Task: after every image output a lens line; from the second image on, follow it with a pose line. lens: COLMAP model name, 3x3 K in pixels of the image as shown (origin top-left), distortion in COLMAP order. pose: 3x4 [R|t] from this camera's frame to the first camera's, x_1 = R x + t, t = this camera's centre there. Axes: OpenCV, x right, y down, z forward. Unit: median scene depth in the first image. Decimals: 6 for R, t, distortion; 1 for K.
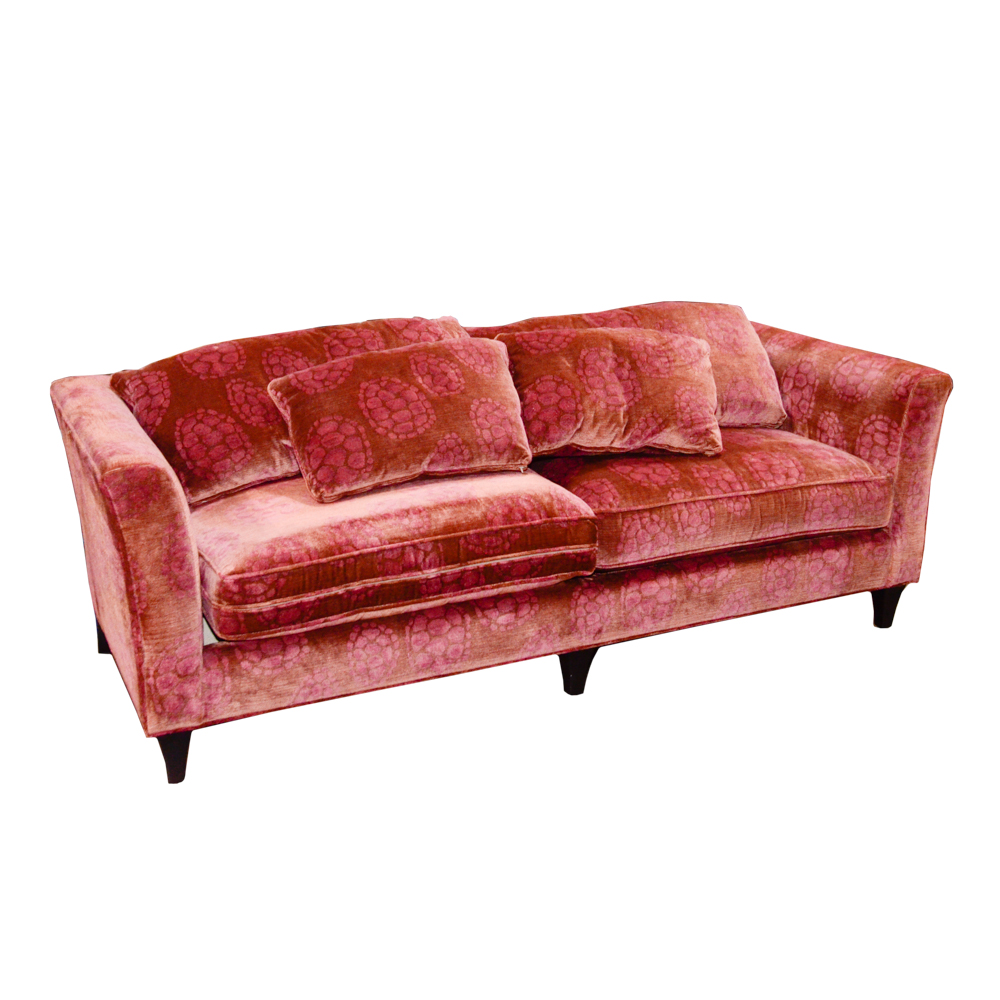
lens RADIAL K [[1200.0, 0, 492.0], [0, 1200.0, 499.7], [0, 0, 1]] dist [-0.043296, 0.000000]
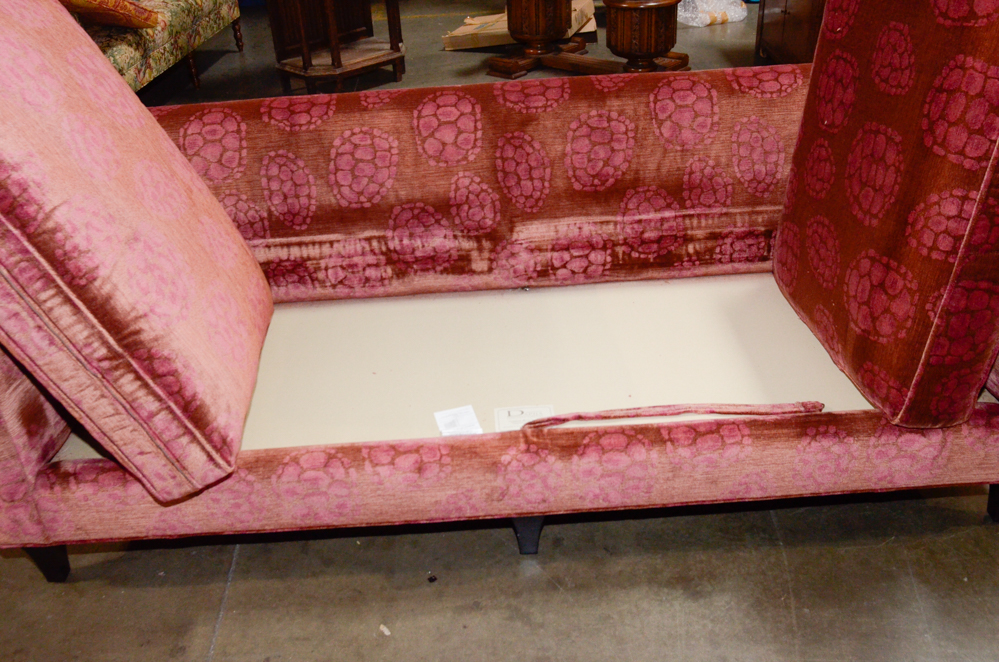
lens RADIAL K [[882.7, 0, 502.7], [0, 882.7, 324.9], [0, 0, 1]] dist [-0.069843, 0.029896]
pose [[0.920964, 0.158119, -0.356124, 0.258409], [-0.067846, 0.965074, 0.253038, -0.149572], [0.383696, -0.208877, 0.899526, 0.505794]]
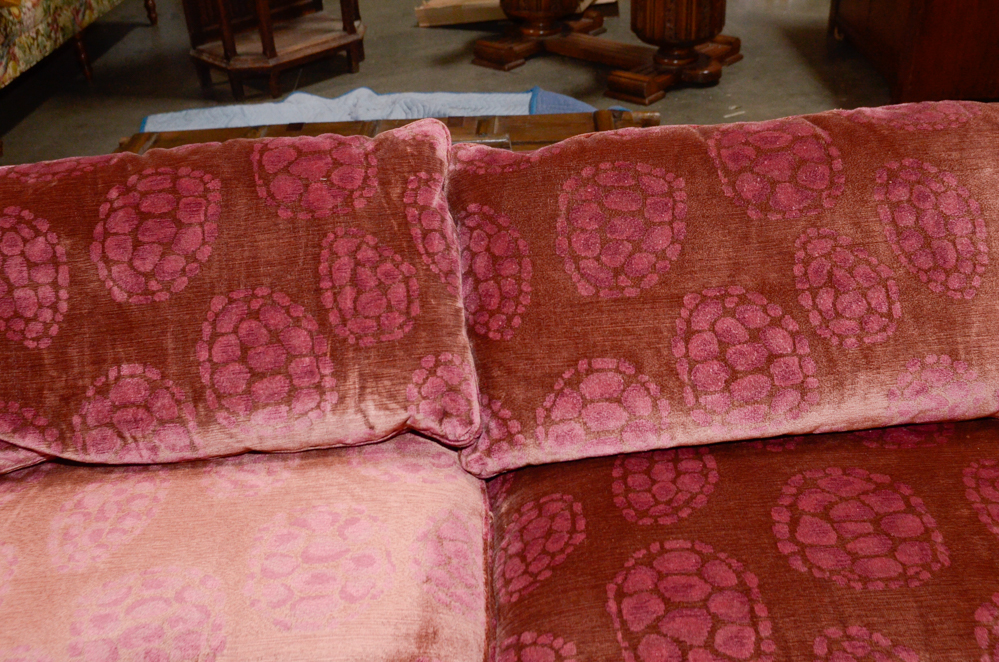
lens RADIAL K [[1043.9, 0, 494.3], [0, 1043.9, 337.3], [0, 0, 1]] dist [-0.038227, 0.000000]
pose [[0.916939, 0.167495, -0.362172, 0.187108], [-0.069965, 0.961062, 0.267330, -0.218711], [0.392846, -0.219785, 0.892954, 0.719460]]
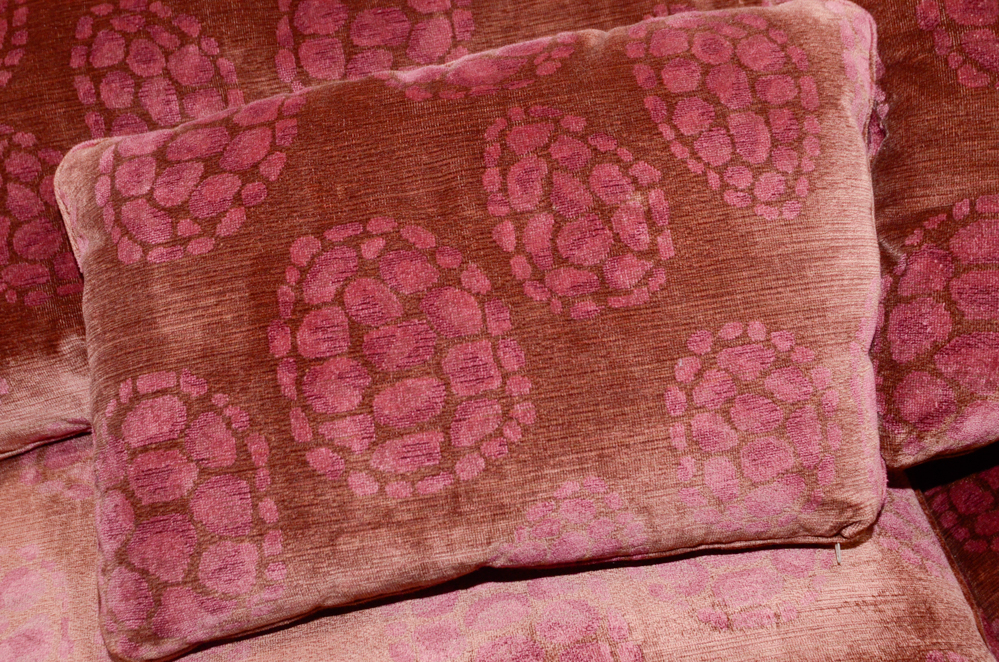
lens RADIAL K [[1199.6, 0, 504.7], [0, 1199.6, 336.5], [0, 0, 1]] dist [0.014257, 0.000000]
pose [[0.953018, 0.165025, -0.254013, 0.013381], [-0.040998, 0.901124, 0.431618, -0.200665], [0.300125, -0.400926, 0.865554, 0.760366]]
